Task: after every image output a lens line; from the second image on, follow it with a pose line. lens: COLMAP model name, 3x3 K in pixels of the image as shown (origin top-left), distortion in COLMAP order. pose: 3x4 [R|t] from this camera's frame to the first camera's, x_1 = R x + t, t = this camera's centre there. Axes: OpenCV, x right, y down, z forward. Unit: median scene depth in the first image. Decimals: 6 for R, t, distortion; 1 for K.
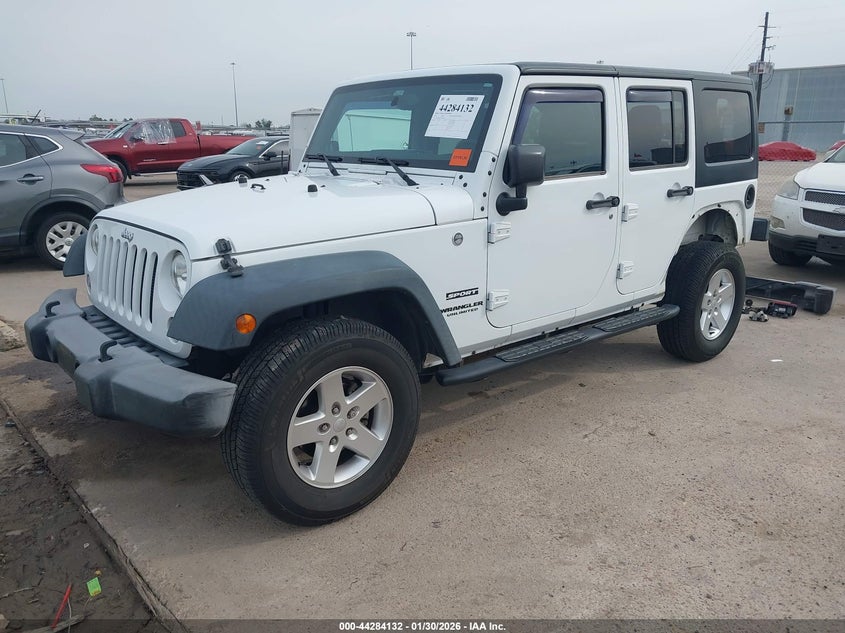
lens RADIAL K [[666.8, 0, 419.8], [0, 666.8, 315.3], [0, 0, 1]] dist [0.045767, -0.046079]
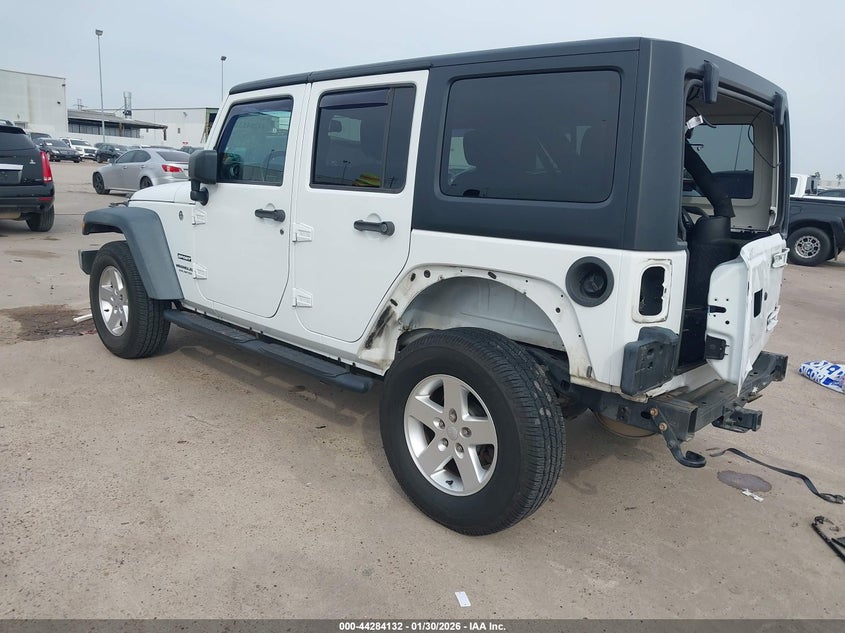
lens RADIAL K [[666.8, 0, 419.8], [0, 666.8, 315.3], [0, 0, 1]] dist [0.045767, -0.046079]
pose [[0.103781, 0.212420, -0.971652, 1.207370], [-0.312778, 0.934334, 0.170854, -0.252690], [0.944140, 0.286180, 0.163406, 1.040093]]
